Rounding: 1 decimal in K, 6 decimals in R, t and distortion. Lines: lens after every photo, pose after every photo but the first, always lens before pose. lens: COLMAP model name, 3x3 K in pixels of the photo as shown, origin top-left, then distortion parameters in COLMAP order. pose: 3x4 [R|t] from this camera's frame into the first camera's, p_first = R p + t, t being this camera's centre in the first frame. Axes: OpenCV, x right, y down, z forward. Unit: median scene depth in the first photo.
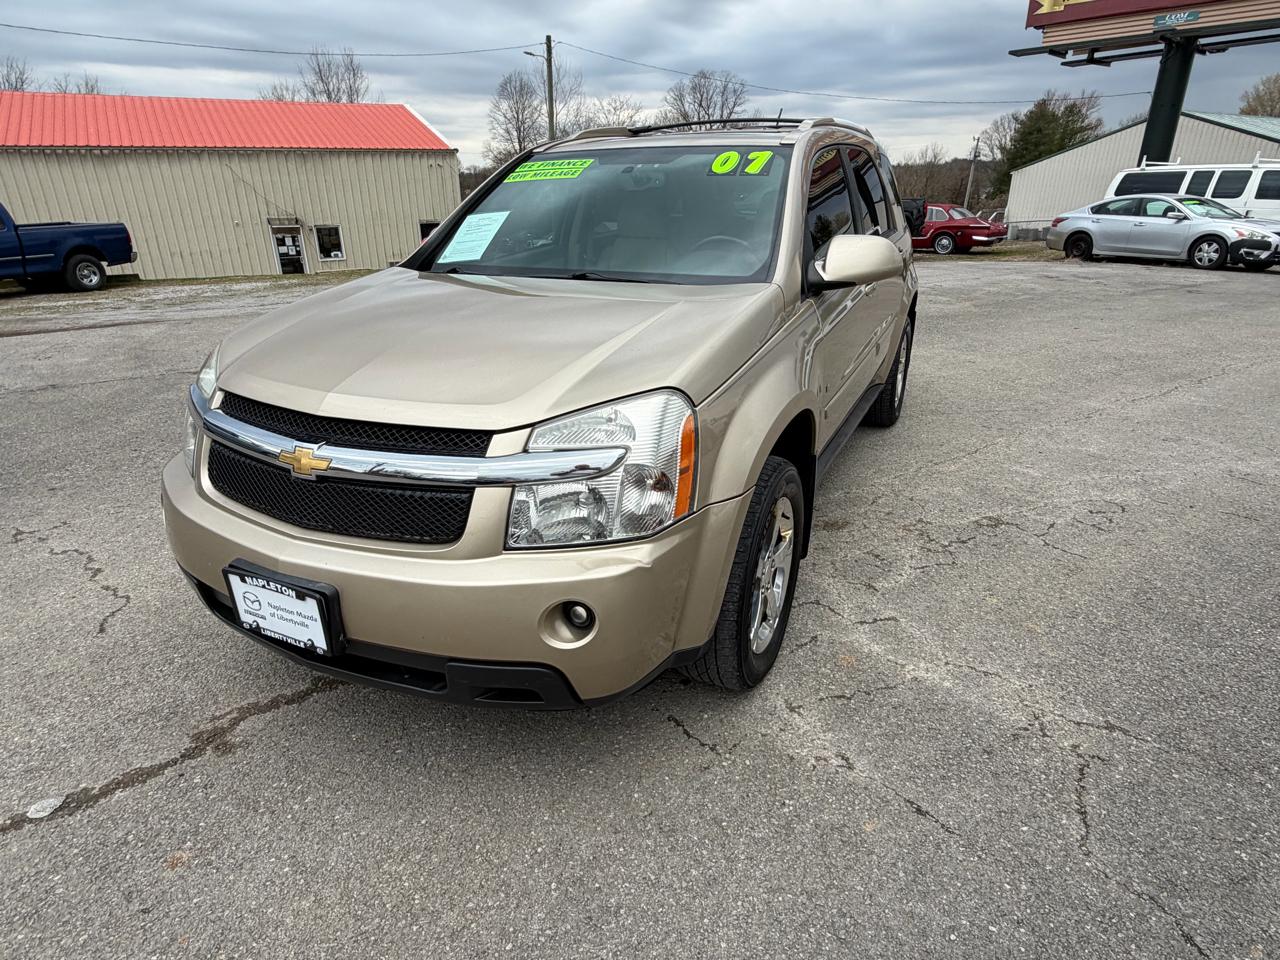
lens RADIAL K [[733.0, 0, 634.4], [0, 733.0, 481.6], [0, 0, 1]] dist [0.000648, -0.000056]
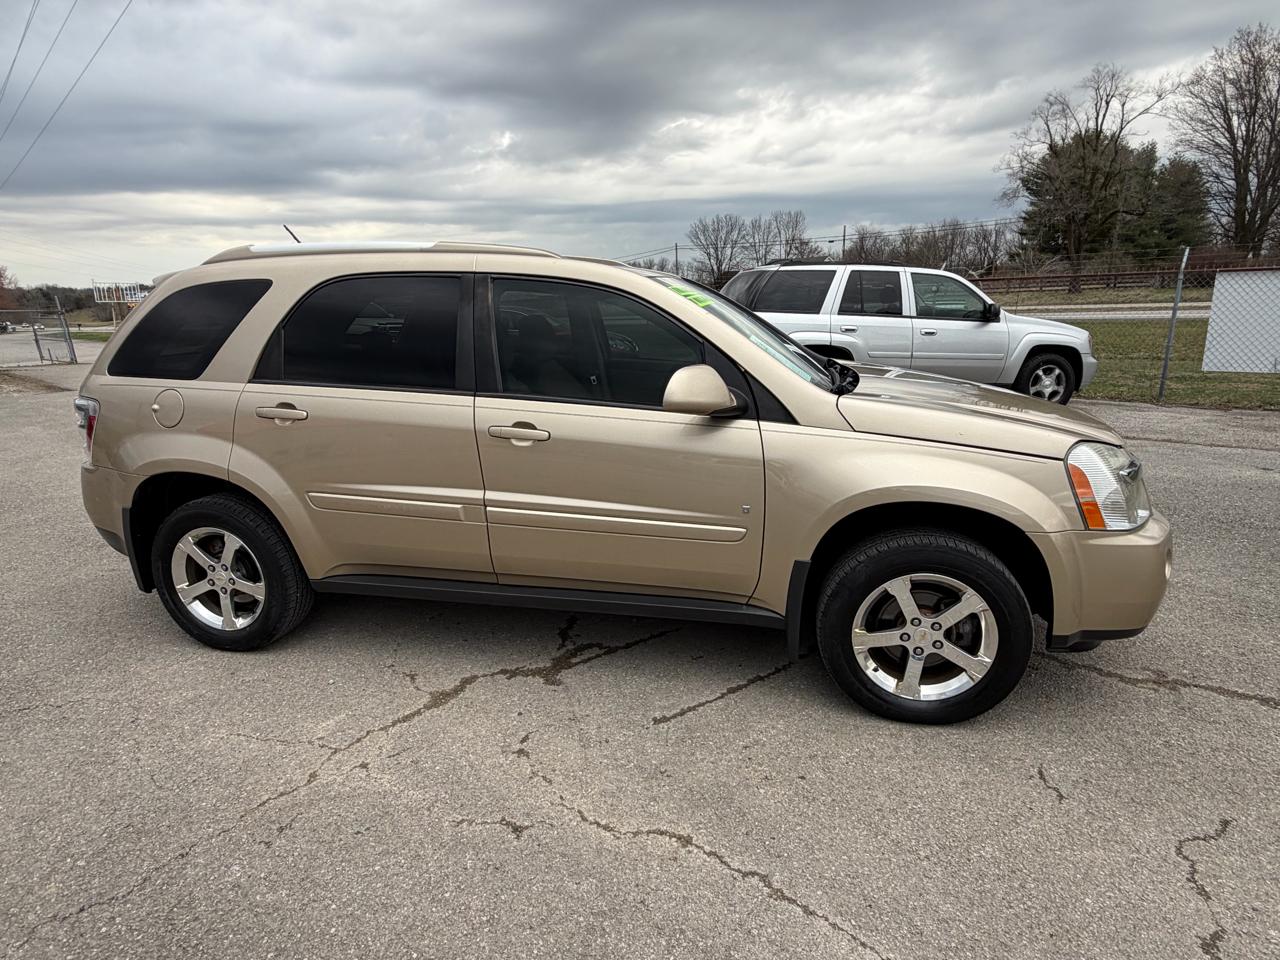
lens RADIAL K [[733.0, 0, 635.2], [0, 733.0, 483.9], [0, 0, 1]] dist [0.000648, -0.000056]
pose [[-0.231262, -0.235348, 0.943996, -0.243802], [0.381250, 0.870772, 0.310492, -0.123403], [-0.895079, 0.431704, -0.111650, 0.293908]]
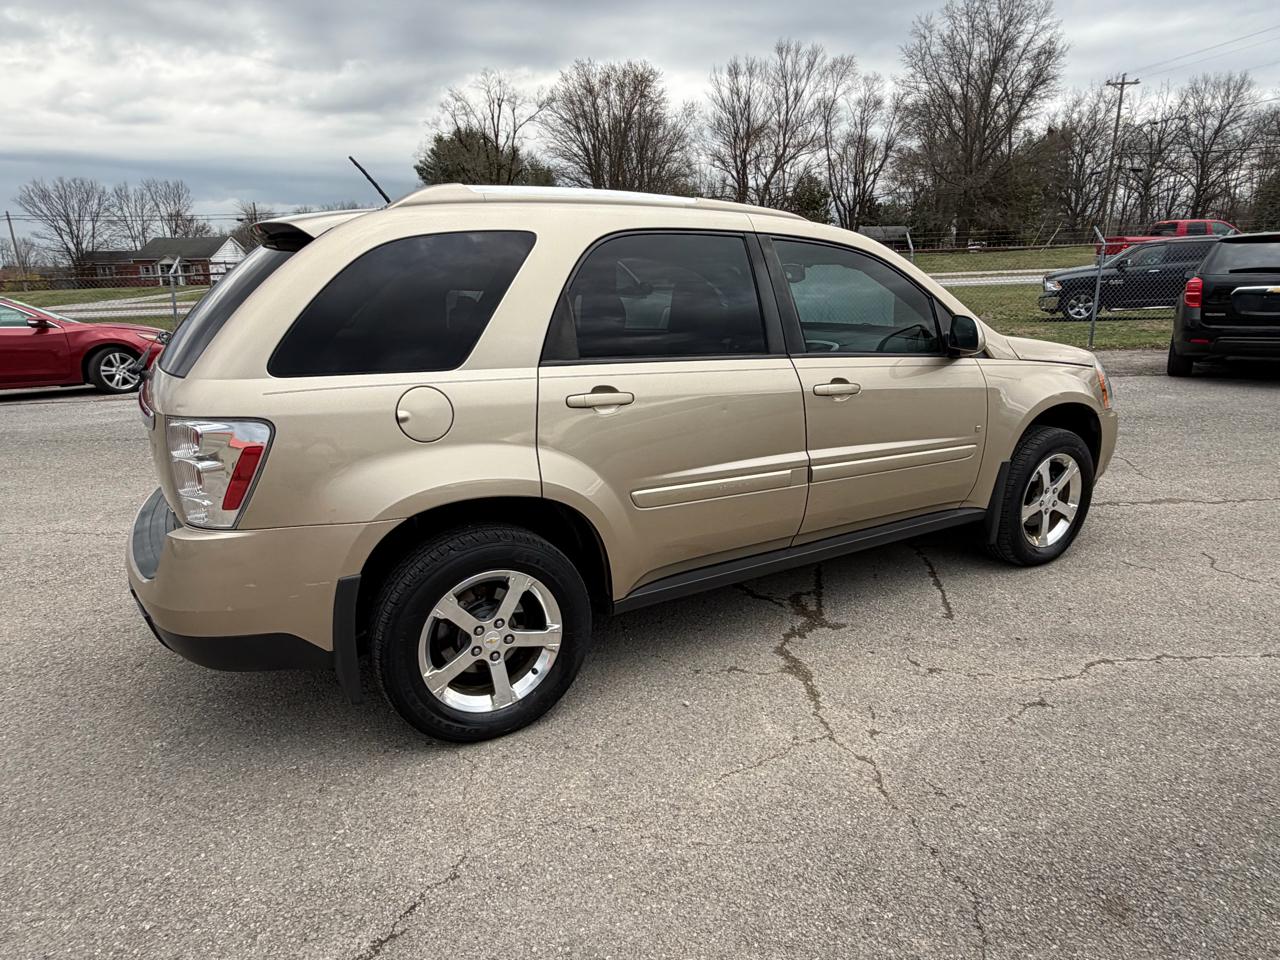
lens RADIAL K [[776.4, 0, 645.0], [0, 776.4, 484.1], [0, 0, 1]] dist [0.004057, -0.002095]
pose [[-0.835630, -0.129430, 0.533826, -0.116237], [0.222067, 0.809280, 0.543830, -0.197408], [-0.502403, 0.572986, -0.647517, 0.484478]]
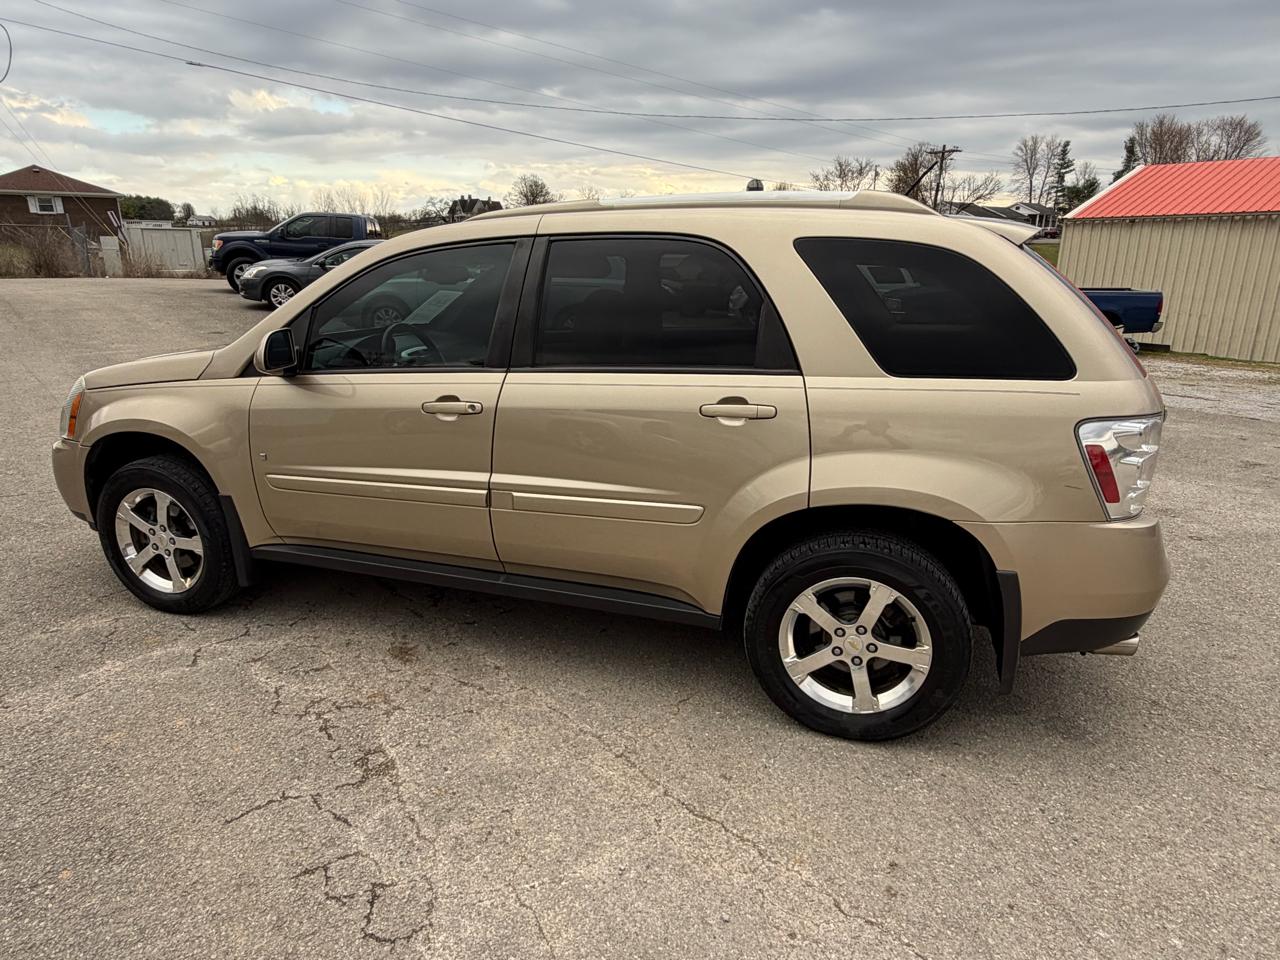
lens RADIAL K [[776.4, 0, 635.9], [0, 776.4, 485.2], [0, 0, 1]] dist [0.004057, -0.002095]
pose [[0.155812, 0.292585, -0.943460, 0.283556], [-0.374216, 0.901415, 0.217745, -0.110622], [0.914158, 0.319131, 0.249941, 0.244775]]
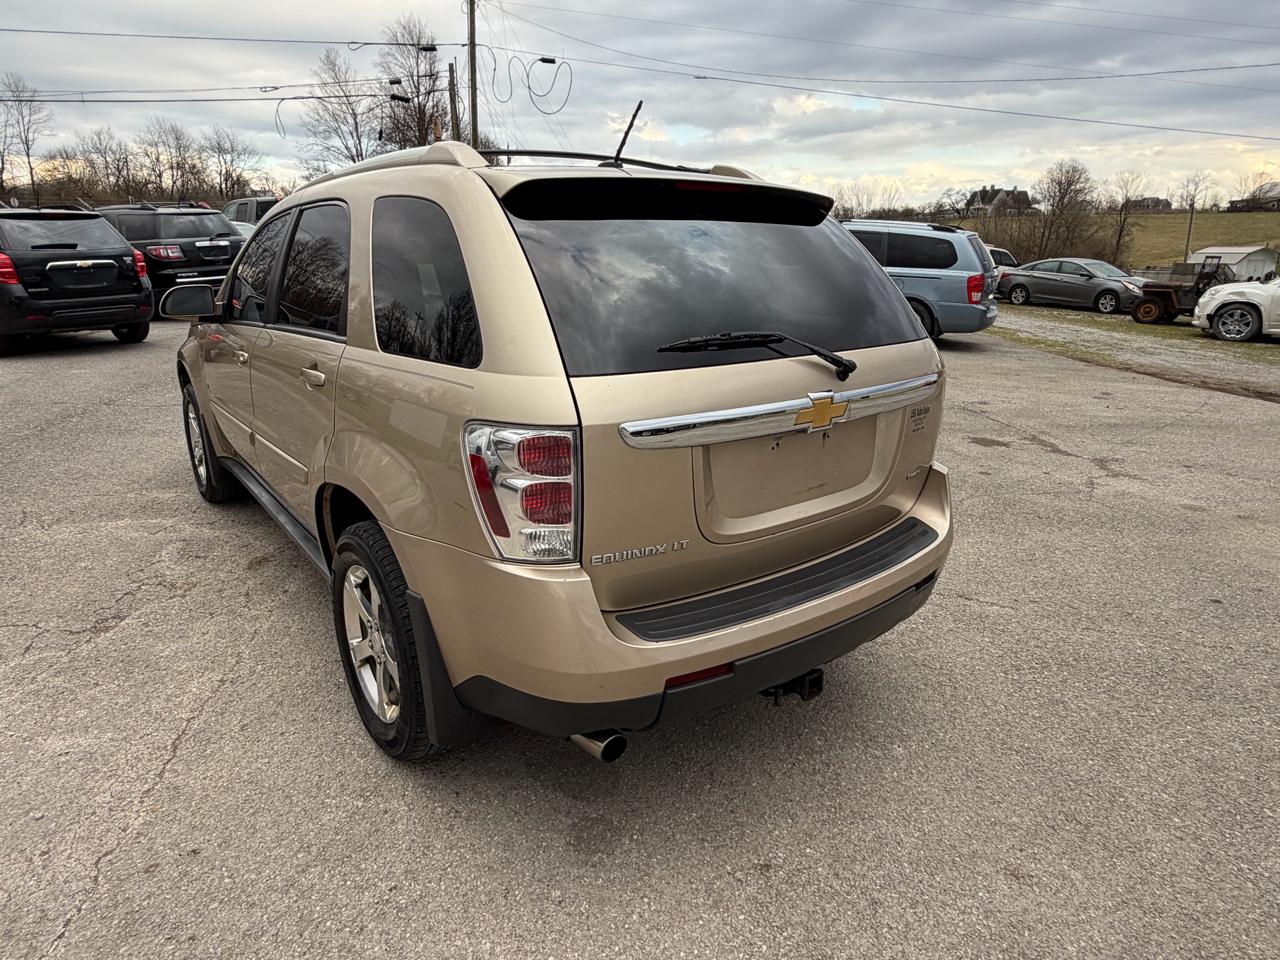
lens RADIAL K [[776.4, 0, 640.0], [0, 776.4, 478.4], [0, 0, 1]] dist [0.004057, -0.002095]
pose [[-0.433733, 0.266650, -0.860682, 0.239811], [-0.340016, 0.836150, 0.430398, -0.178140], [0.834425, 0.479323, -0.272001, 0.427864]]
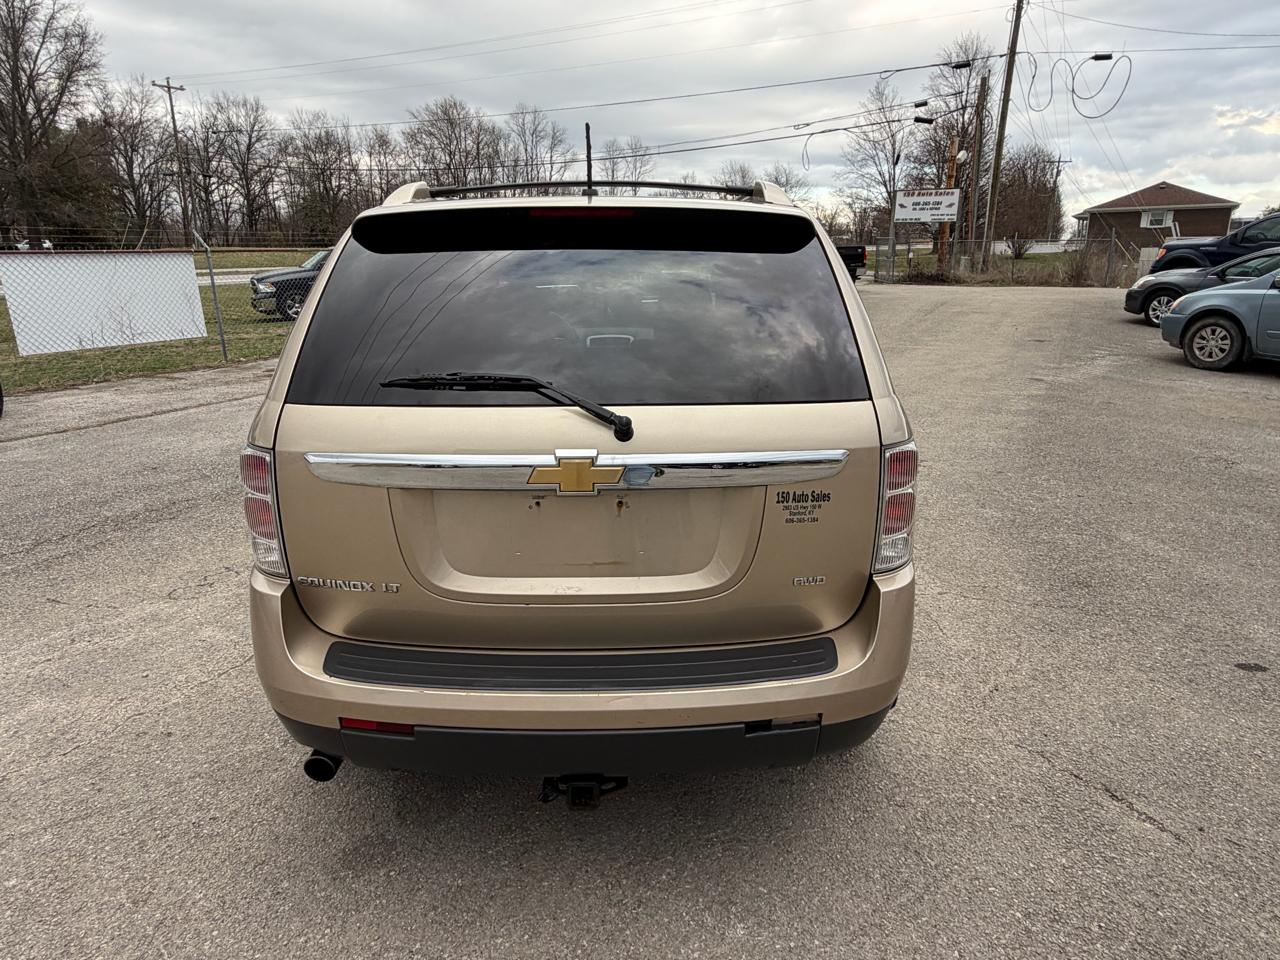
lens RADIAL K [[776.4, 0, 638.6], [0, 776.4, 481.0], [0, 0, 1]] dist [0.004057, -0.002095]
pose [[-0.885456, 0.135489, -0.444535, 0.144021], [-0.164049, 0.803848, 0.571767, -0.207430], [0.434806, 0.579199, -0.689545, 0.498289]]
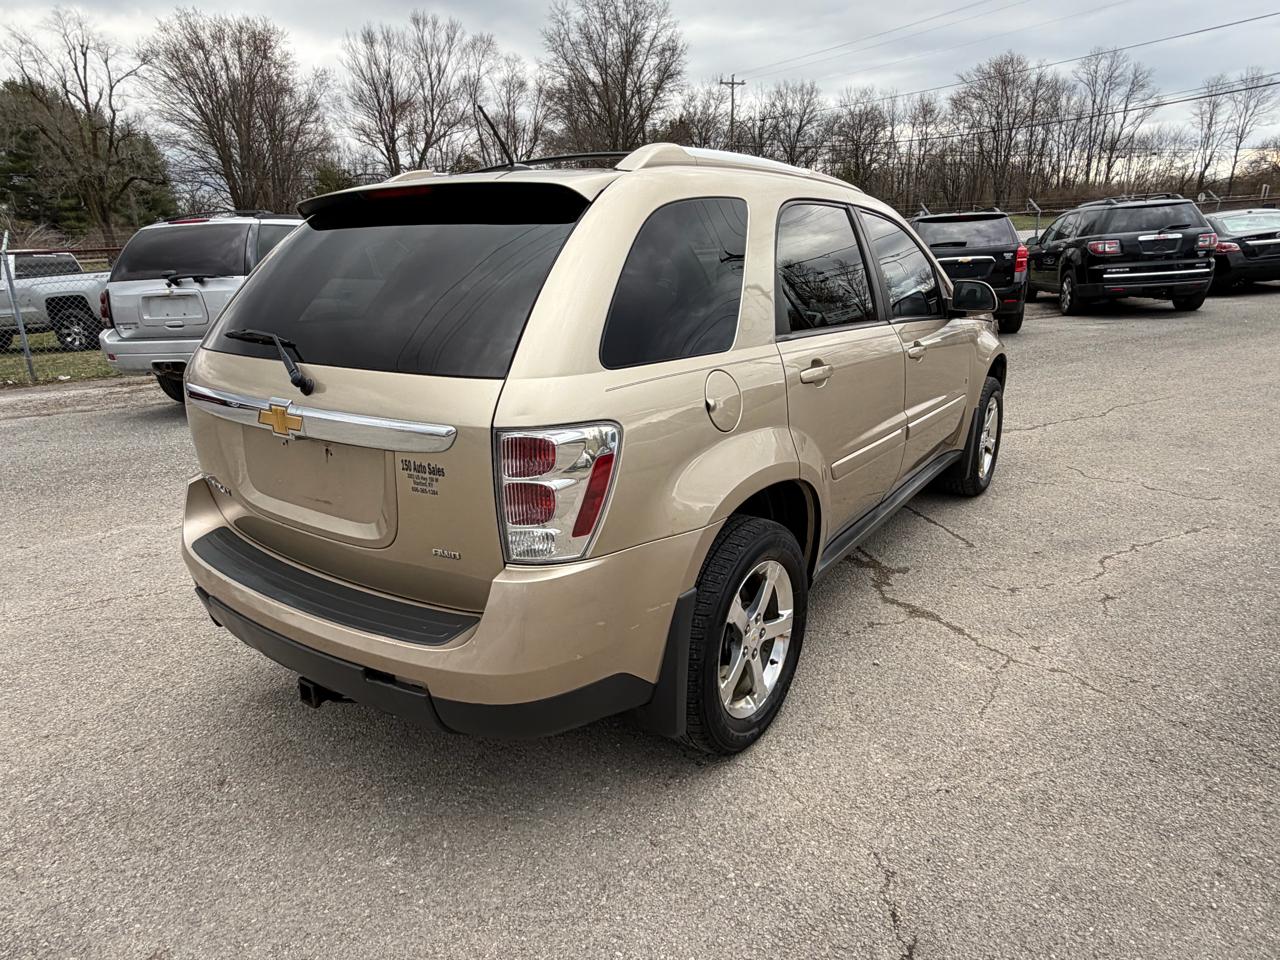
lens RADIAL K [[776.4, 0, 650.0], [0, 776.4, 488.0], [0, 0, 1]] dist [0.004057, -0.002095]
pose [[-0.988510, -0.016145, 0.150289, 0.007167], [0.082887, 0.773559, 0.628281, -0.212002], [-0.126400, 0.633519, -0.763333, 0.519181]]
